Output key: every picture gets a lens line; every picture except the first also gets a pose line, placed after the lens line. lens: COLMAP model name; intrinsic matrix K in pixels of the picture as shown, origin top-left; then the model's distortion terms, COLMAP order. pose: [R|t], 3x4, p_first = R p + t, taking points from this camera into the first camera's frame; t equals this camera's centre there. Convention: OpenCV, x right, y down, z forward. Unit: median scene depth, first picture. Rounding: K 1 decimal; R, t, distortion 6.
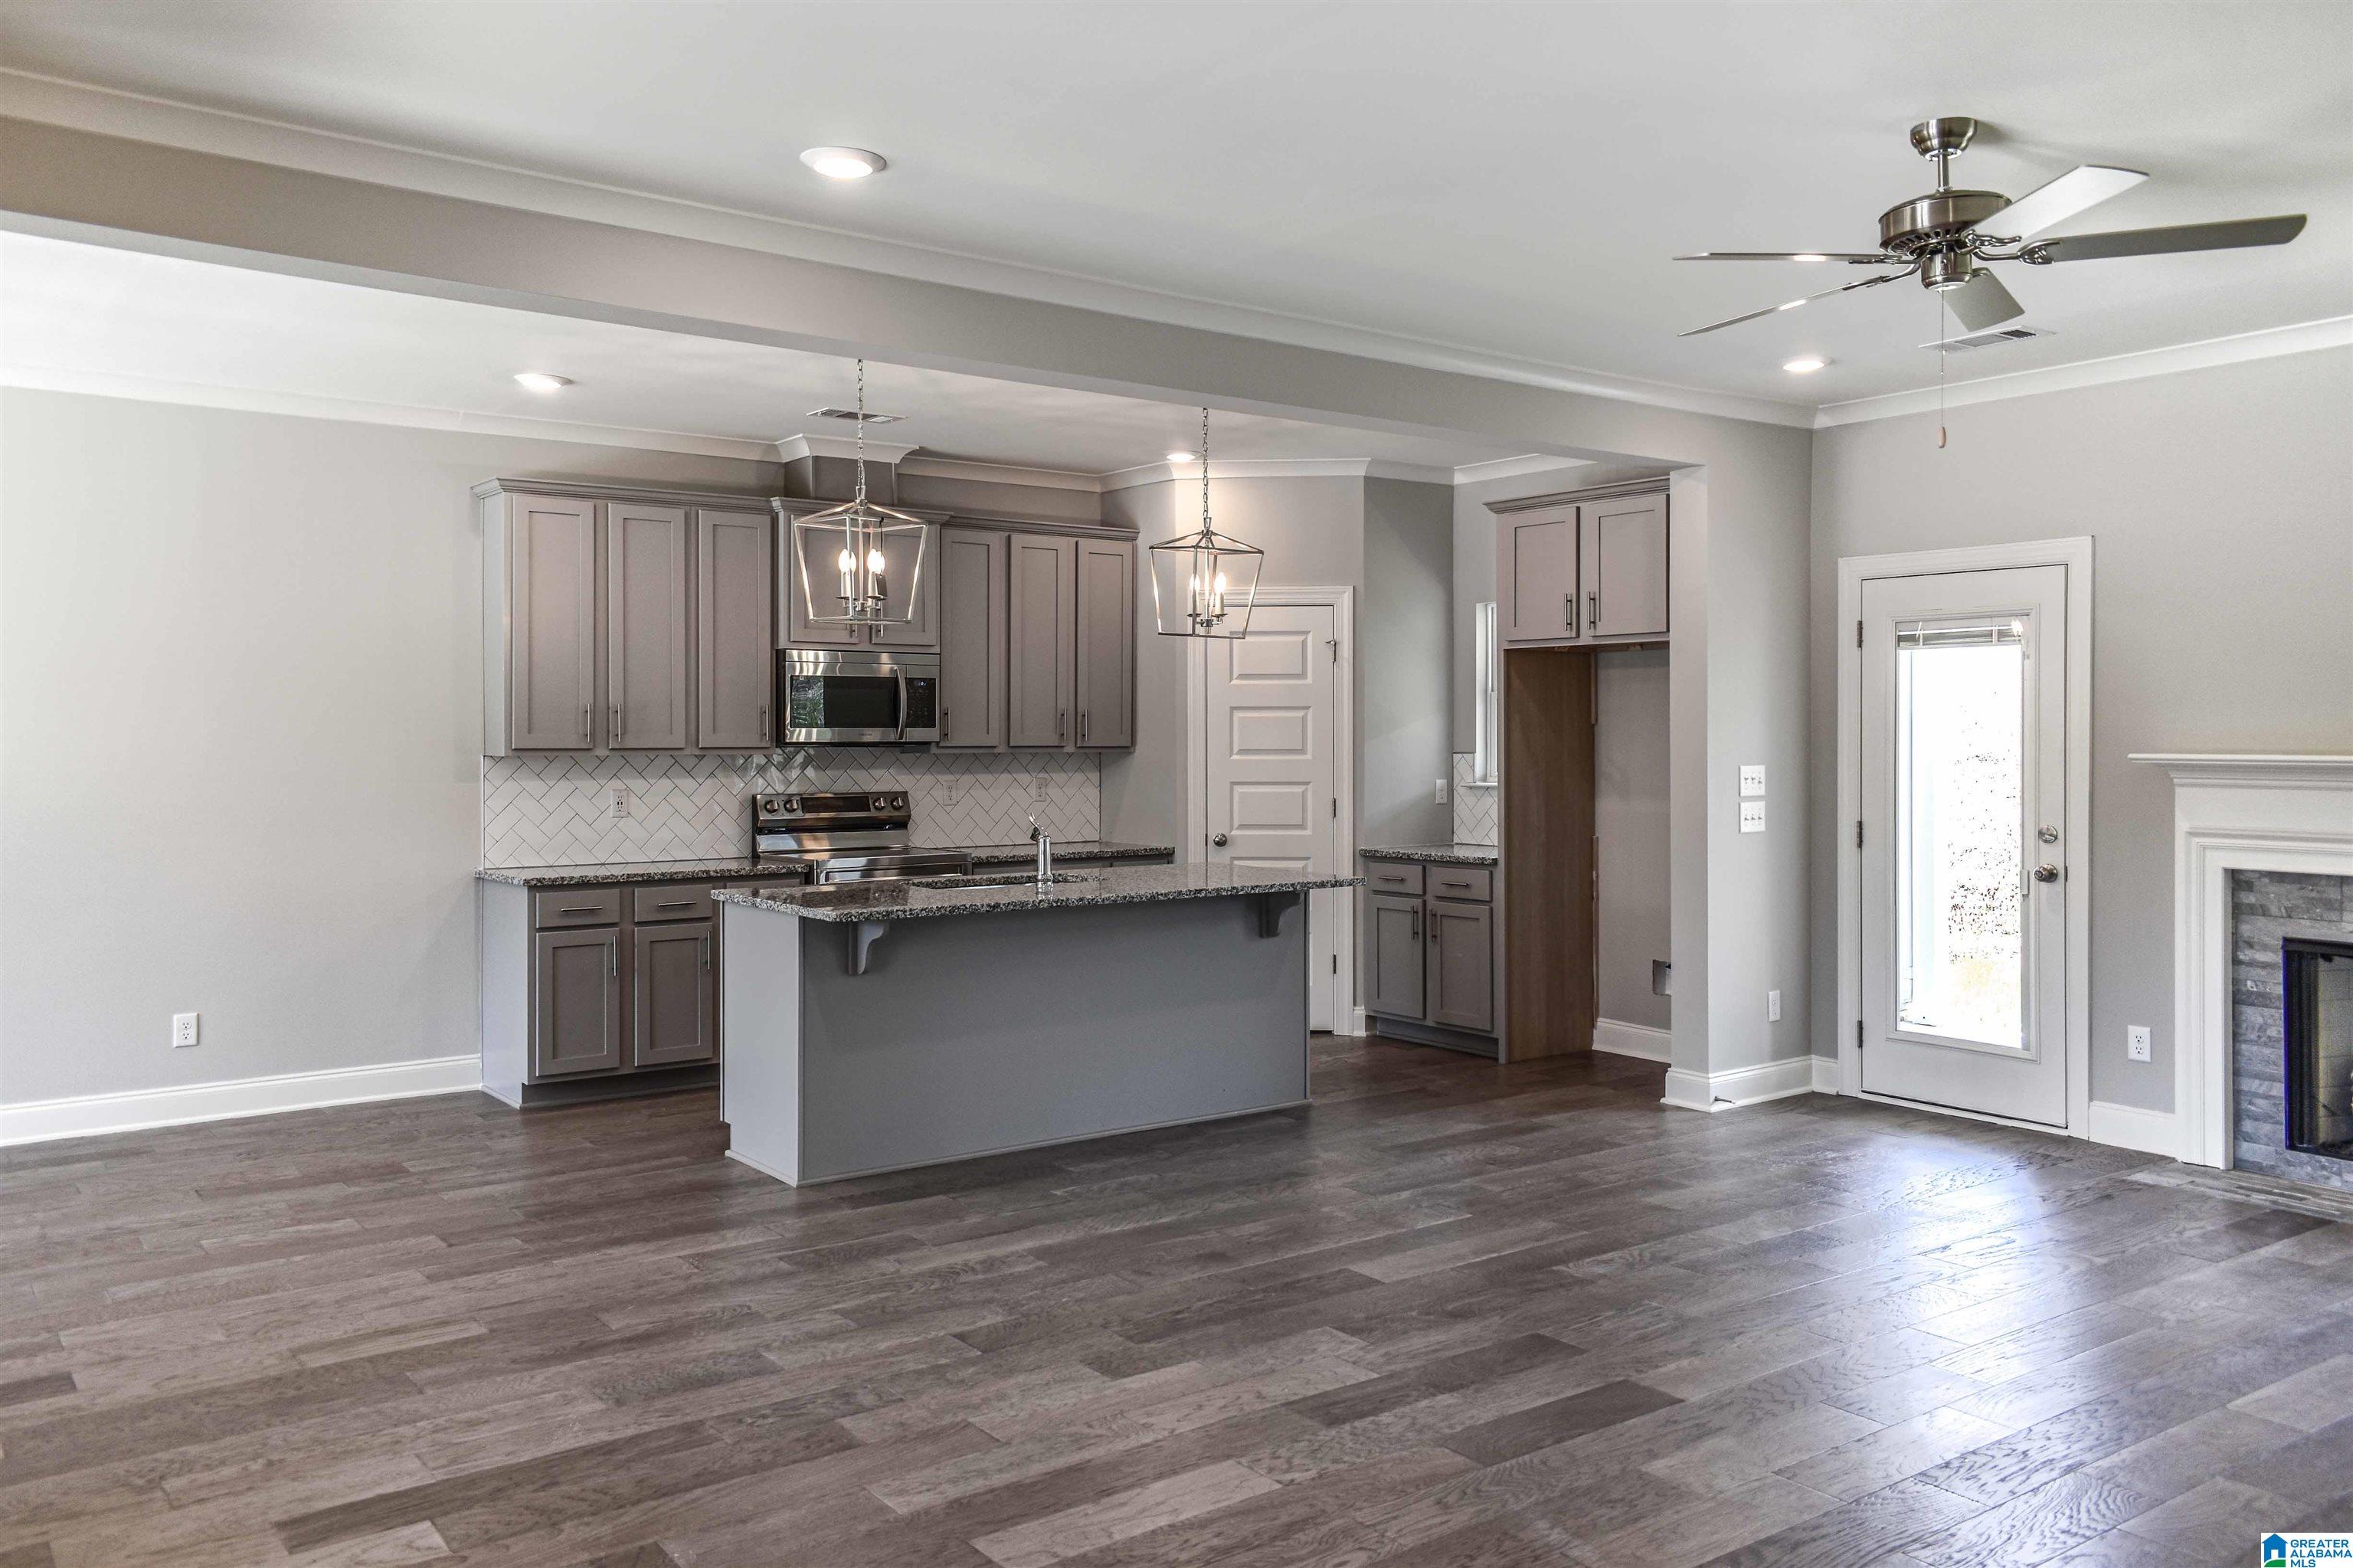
lens RADIAL K [[1790.0, 0, 1169.6], [0, 1790.0, 741.4], [0, 0, 1]] dist [0.032564, 0.007589]
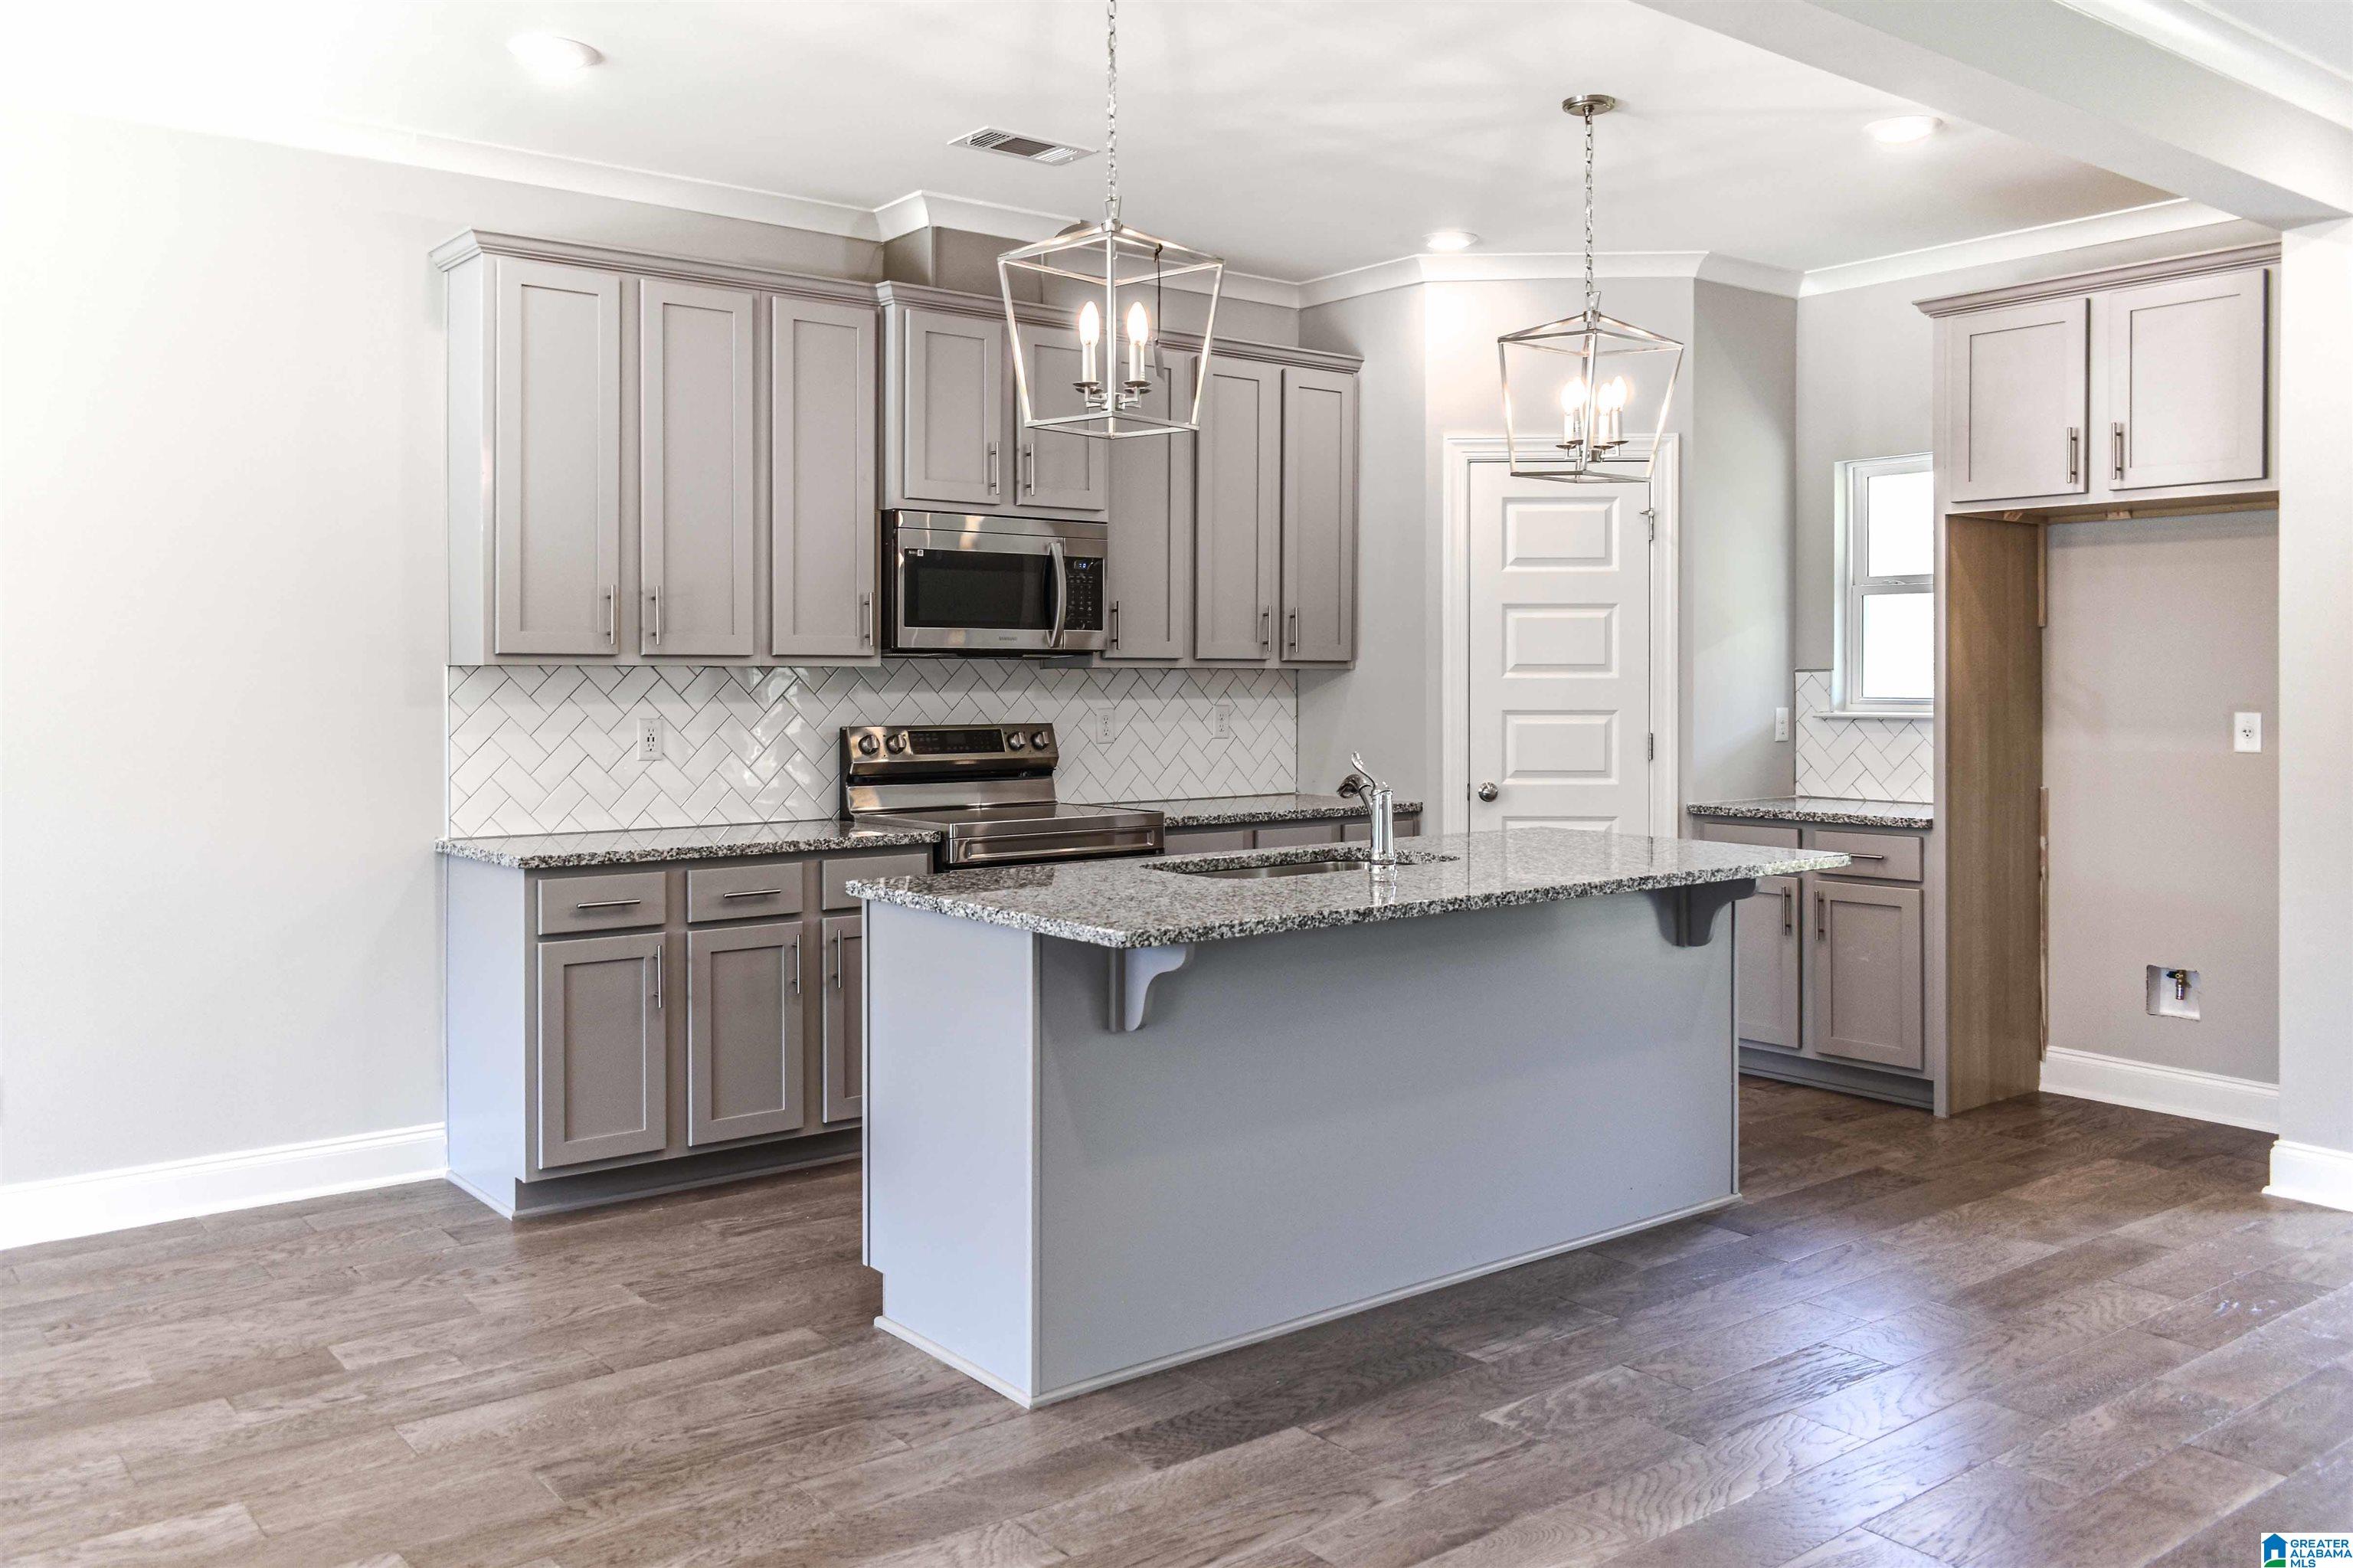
lens RADIAL K [[1854.7, 0, 1174.0], [0, 1854.7, 690.2], [0, 0, 1]] dist [0.006926, 0.010579]
pose [[0.999461, 0.000810, 0.032830, -0.148268], [-0.000936, 0.999992, 0.003817, 0.014928], [-0.032827, -0.003846, 0.999454, 0.335599]]
